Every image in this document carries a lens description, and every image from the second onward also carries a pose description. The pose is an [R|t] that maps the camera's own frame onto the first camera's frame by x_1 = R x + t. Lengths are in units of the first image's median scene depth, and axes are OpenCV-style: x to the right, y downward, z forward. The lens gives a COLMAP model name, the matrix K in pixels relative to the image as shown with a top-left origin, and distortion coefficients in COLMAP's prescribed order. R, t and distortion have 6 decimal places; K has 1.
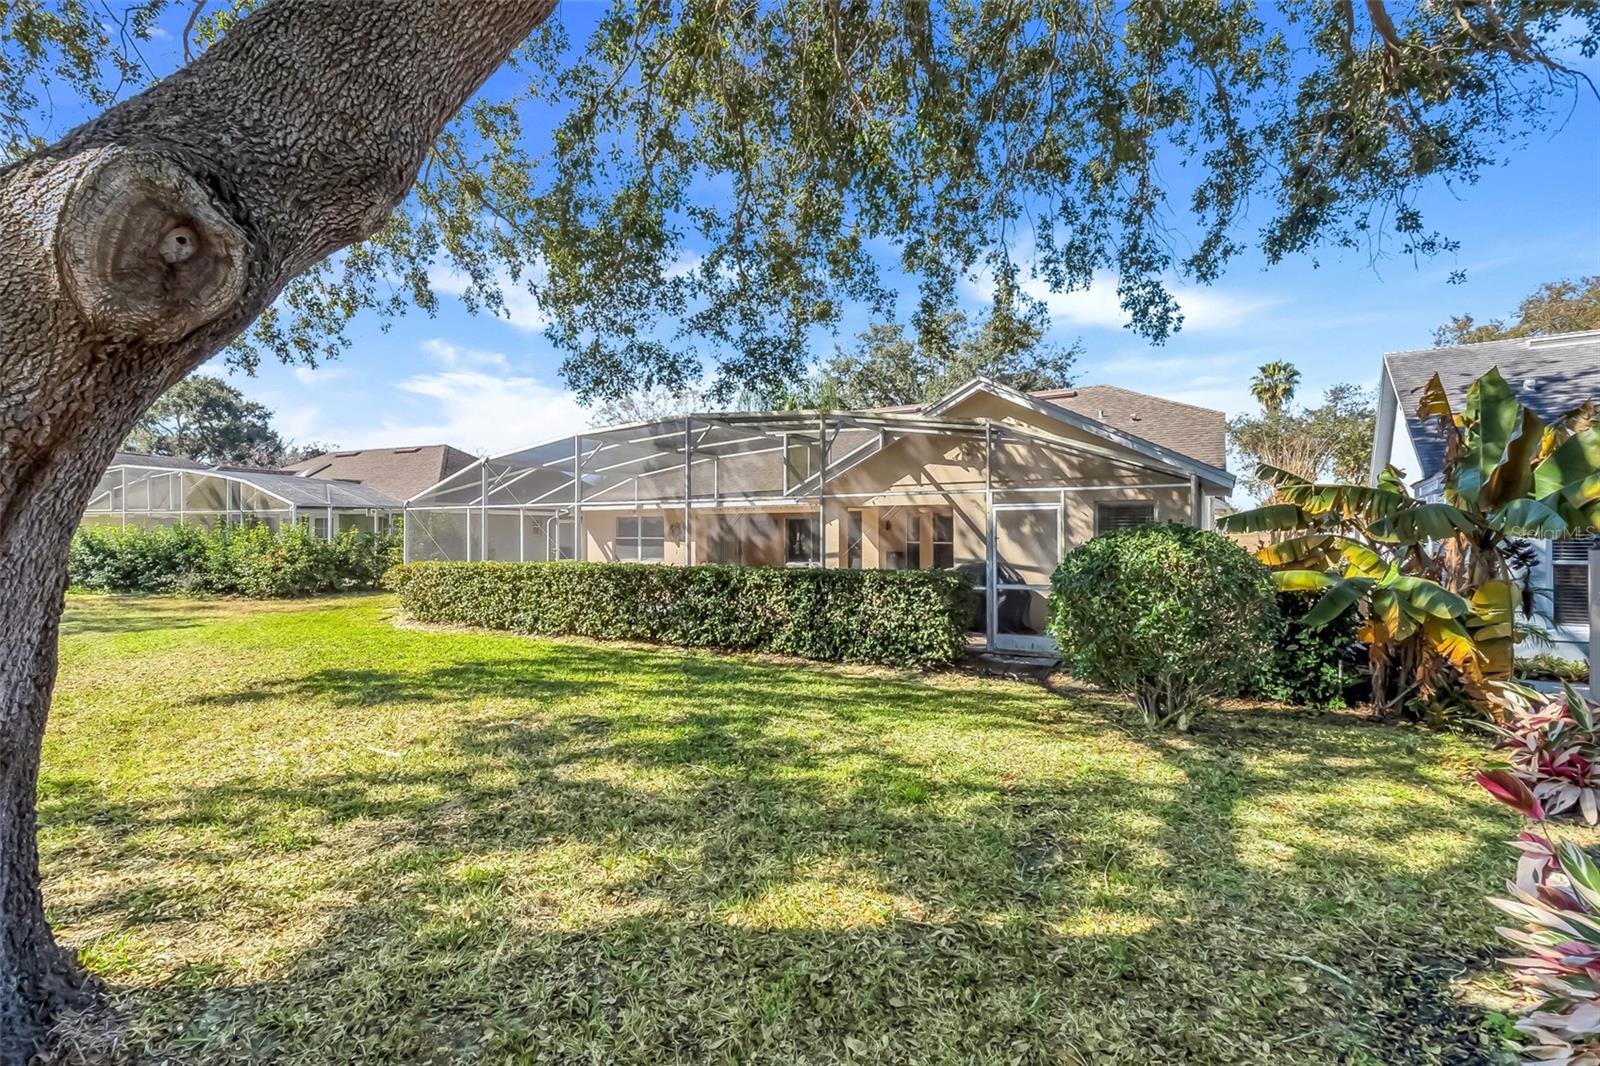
lens RADIAL K [[734.1, 0, 800.0], [0, 734.1, 529.8], [0, 0, 1]] dist [0.000041, 0.000002]
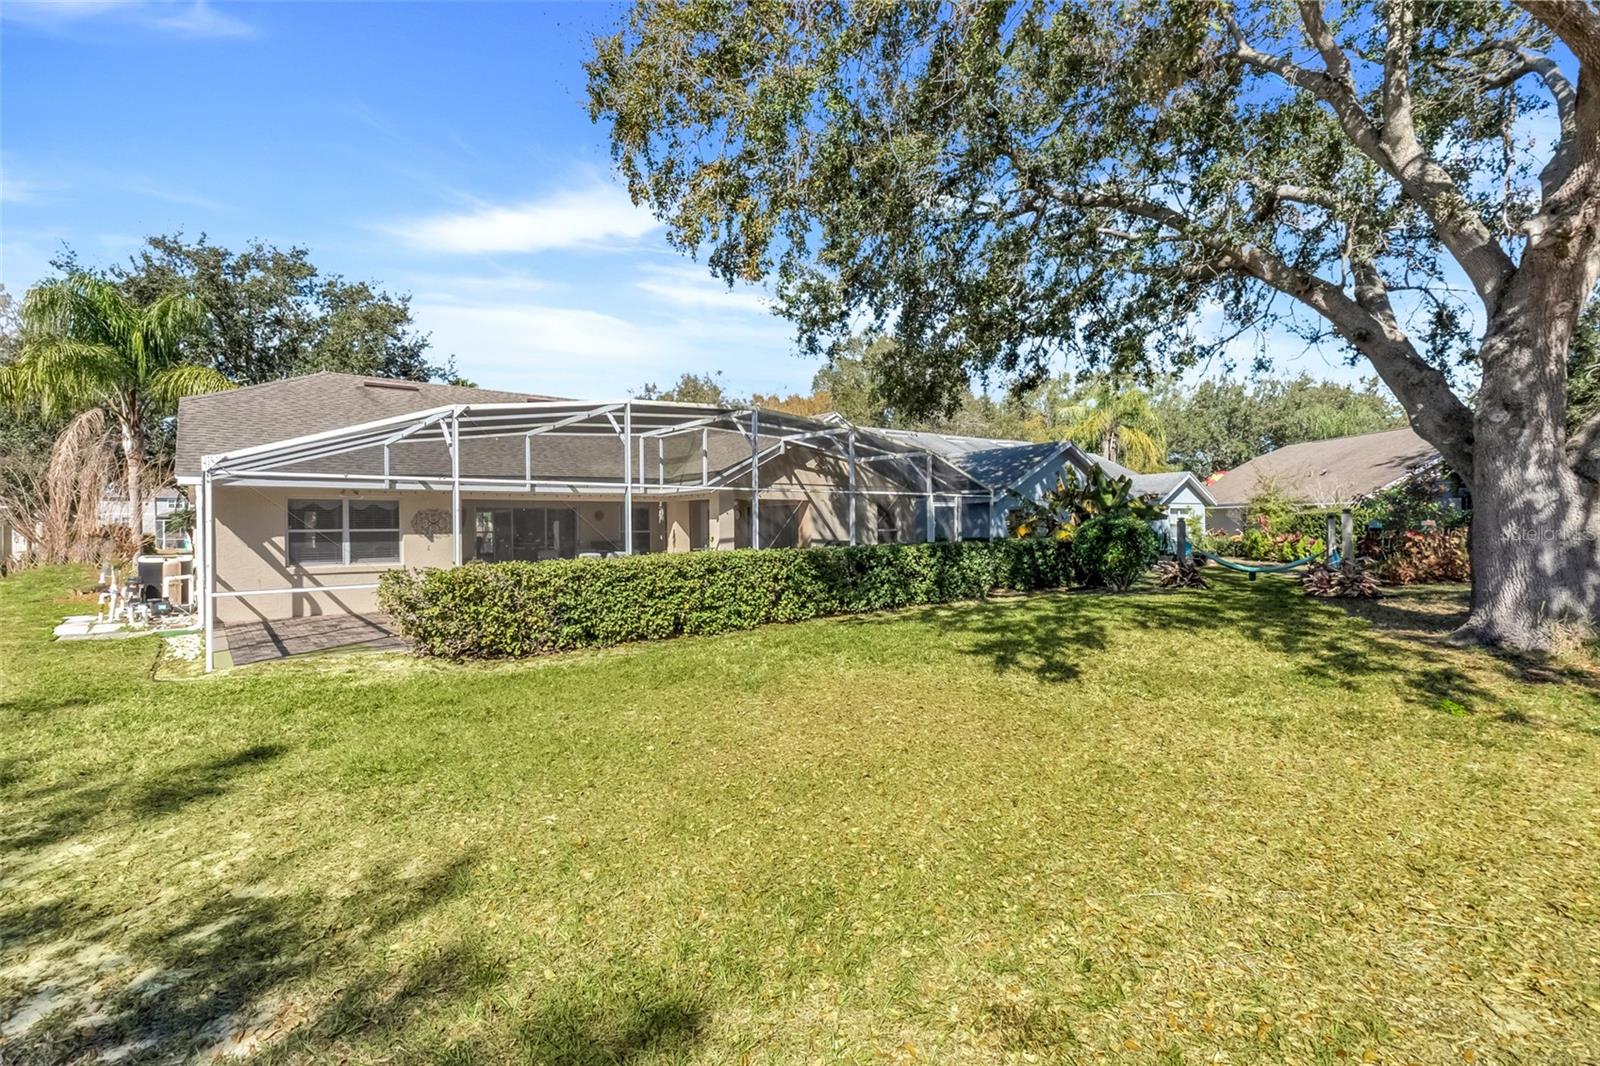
lens RADIAL K [[734.1, 0, 799.9], [0, 734.1, 528.4], [0, 0, 1]] dist [0.000041, 0.000002]
pose [[0.288557, -0.008187, 0.957428, -1.109649], [0.004425, 0.999964, 0.007217, 0.009110], [-0.957453, 0.002154, 0.288583, 0.604294]]
